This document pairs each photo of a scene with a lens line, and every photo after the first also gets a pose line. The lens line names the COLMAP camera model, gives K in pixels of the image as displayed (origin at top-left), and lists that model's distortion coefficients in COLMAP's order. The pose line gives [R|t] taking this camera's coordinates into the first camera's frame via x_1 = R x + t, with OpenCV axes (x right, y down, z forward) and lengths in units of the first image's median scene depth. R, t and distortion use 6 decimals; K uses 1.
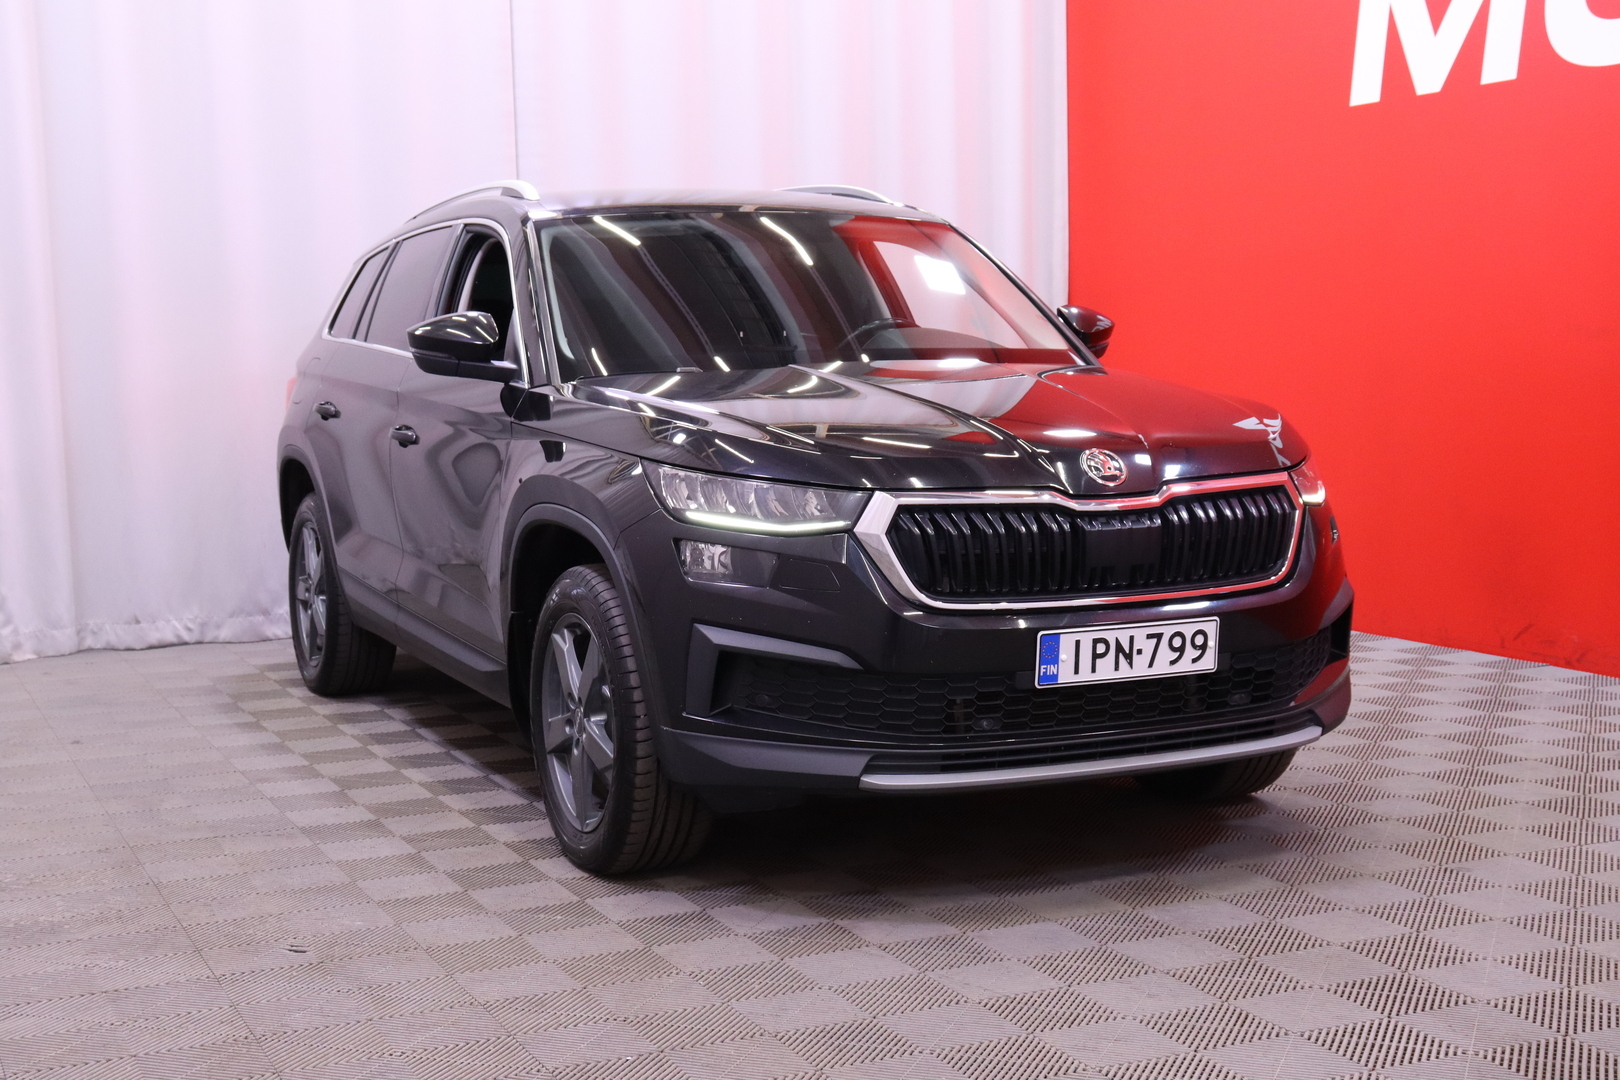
lens RADIAL K [[2217.4, 0, 810.6], [0, 2217.4, 539.9], [0, 0, 1]] dist [0.016917, 0.000000]
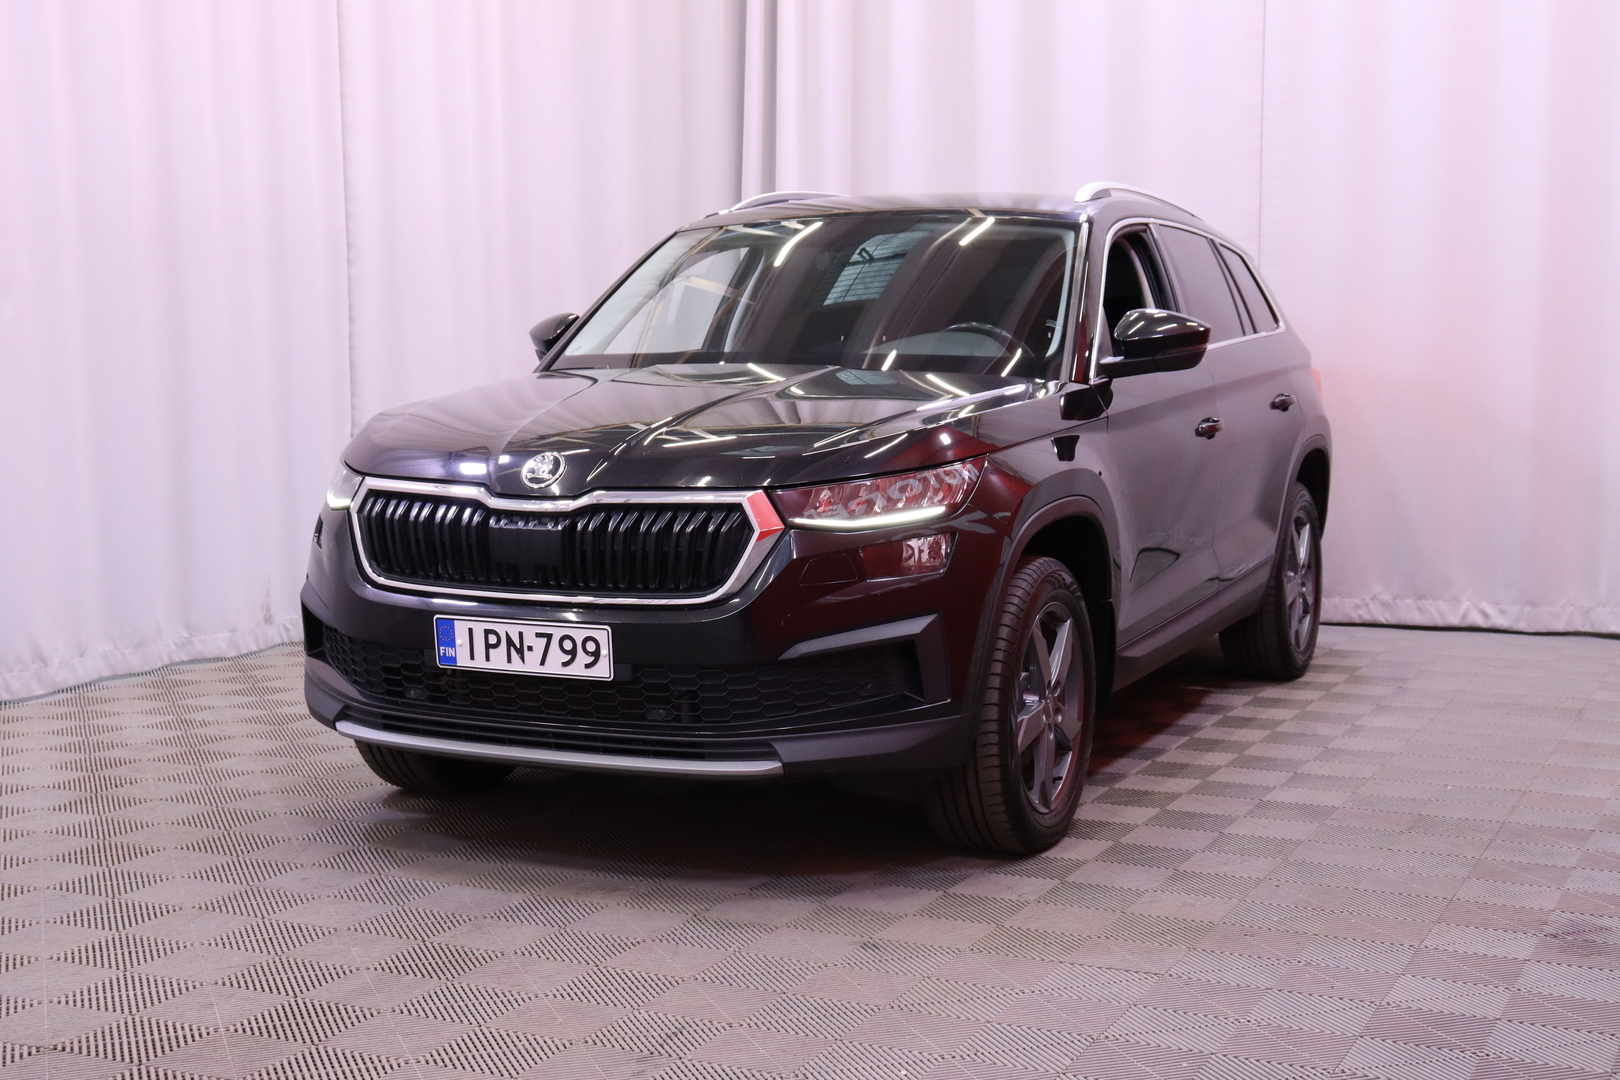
lens RADIAL K [[2167.7, 0, 809.0], [0, 2167.7, 542.1], [0, 0, 1]] dist [0.035450, 0.000000]
pose [[0.639546, 0.088320, -0.763663, 1.011250], [-0.083906, 0.995463, 0.044860, -0.056308], [0.764160, 0.035386, 0.644055, 0.444409]]
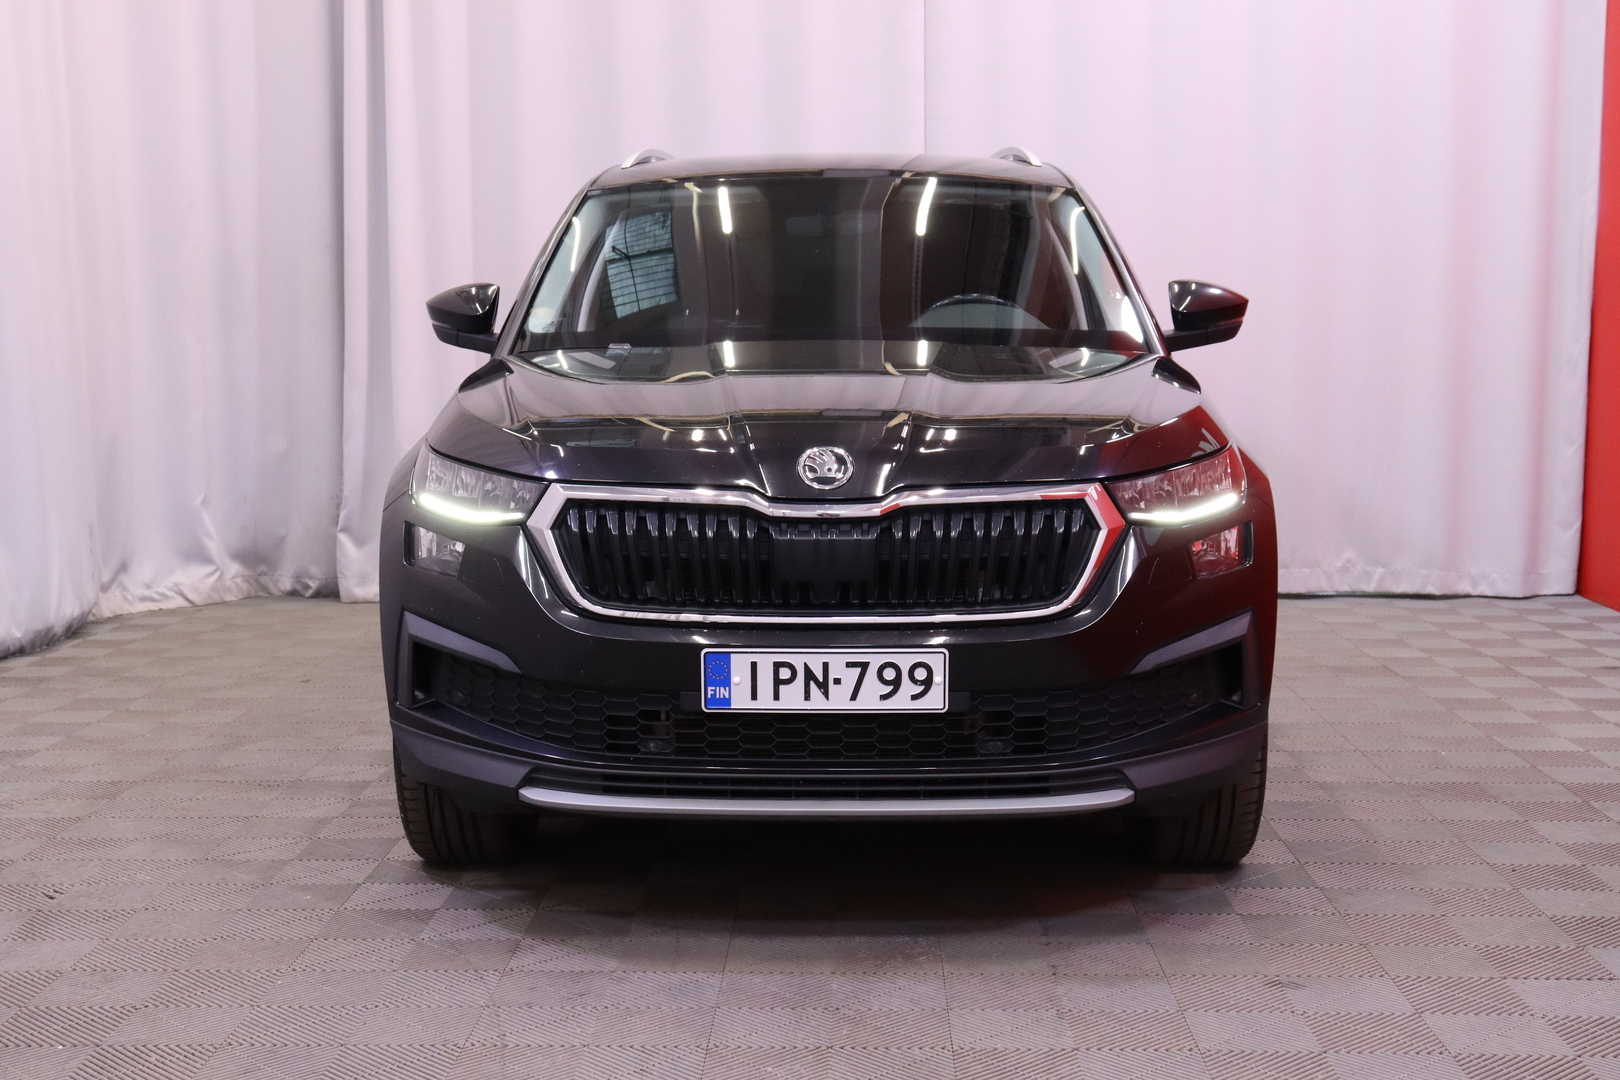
lens RADIAL K [[2217.4, 0, 812.1], [0, 2217.4, 538.5], [0, 0, 1]] dist [0.016917, 0.000000]
pose [[0.897869, 0.059491, -0.436225, 0.519803], [-0.053874, 0.998228, 0.025250, -0.027371], [0.436954, 0.000830, 0.899484, 0.211092]]
